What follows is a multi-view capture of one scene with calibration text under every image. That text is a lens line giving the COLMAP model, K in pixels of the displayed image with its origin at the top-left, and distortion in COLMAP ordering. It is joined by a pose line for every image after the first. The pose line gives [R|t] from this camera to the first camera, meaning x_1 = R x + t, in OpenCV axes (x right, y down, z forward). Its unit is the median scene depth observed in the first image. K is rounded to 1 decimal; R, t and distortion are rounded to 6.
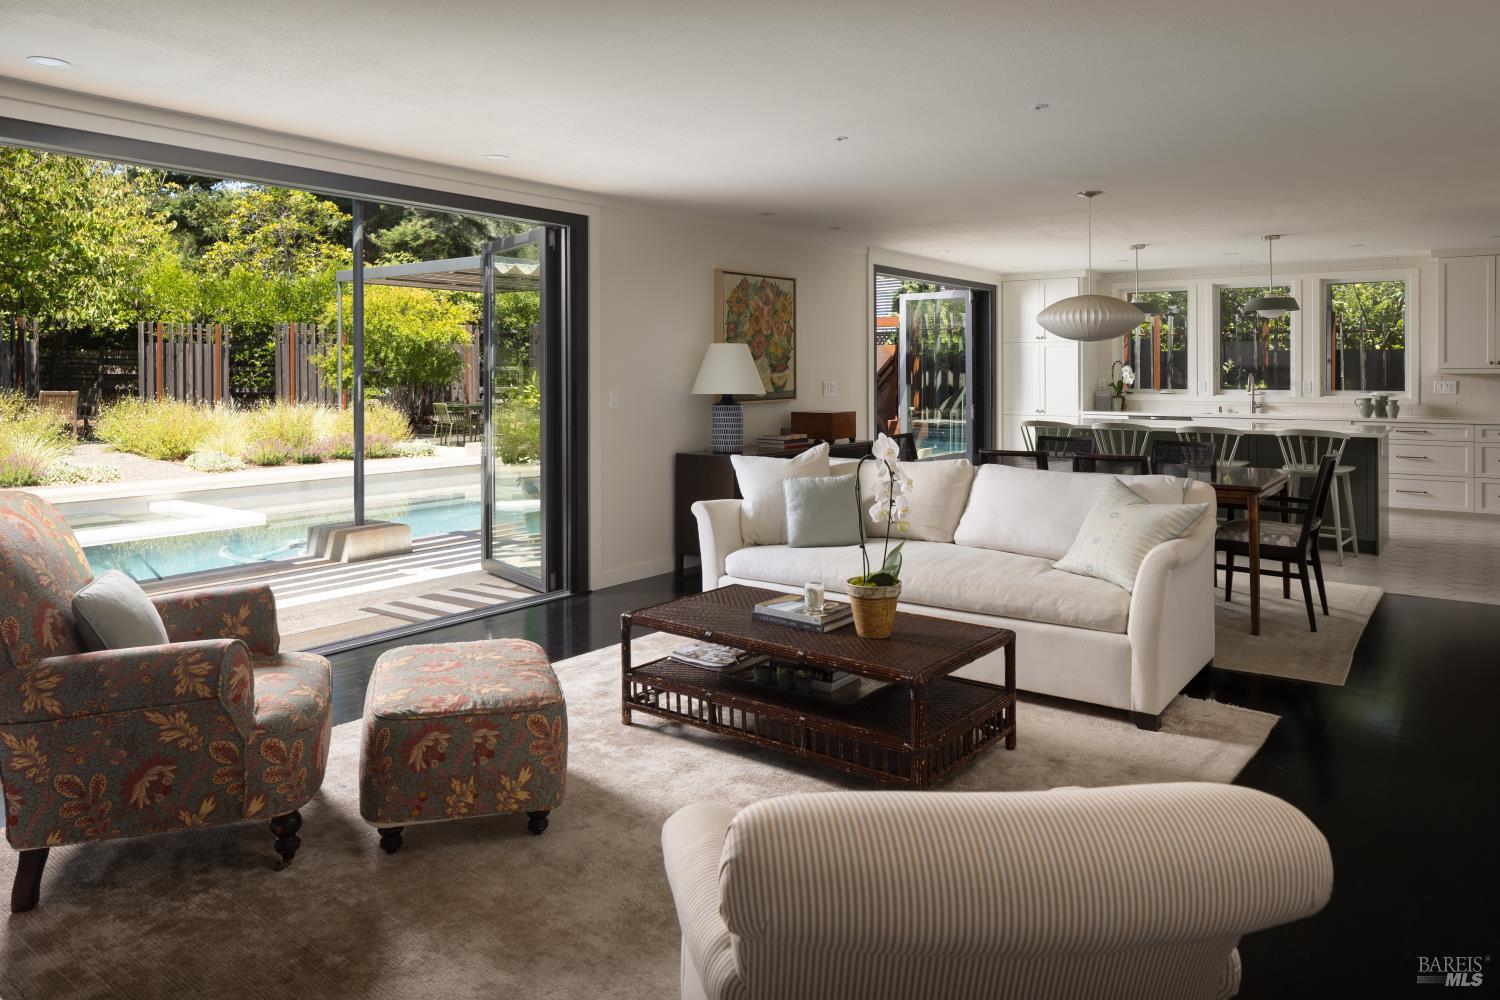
lens RADIAL K [[1035.7, 0, 752.8], [0, 1035.7, 367.4], [0, 0, 1]] dist [0.005817, 0.002636]
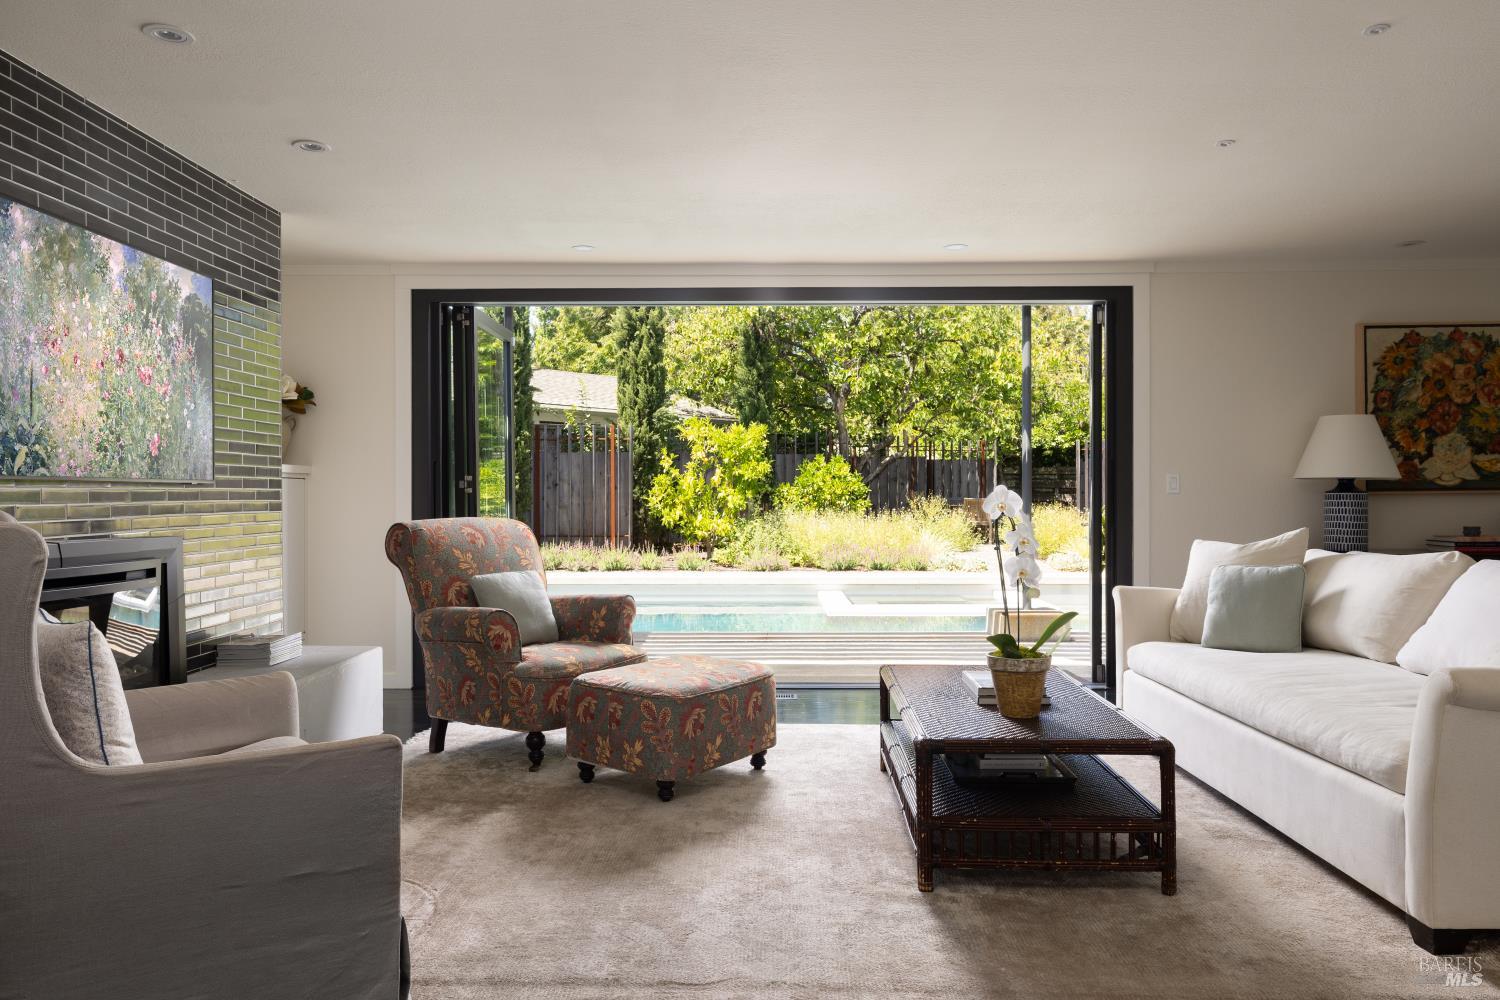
lens RADIAL K [[1101.9, 0, 829.3], [0, 1101.9, 504.5], [0, 0, 1]] dist [0.025961, -0.002875]
pose [[0.583007, 0.000753, -0.812467, 0.585089], [0.003723, 0.999987, 0.003598, 0.054472], [0.812459, -0.005123, 0.582996, 0.234048]]
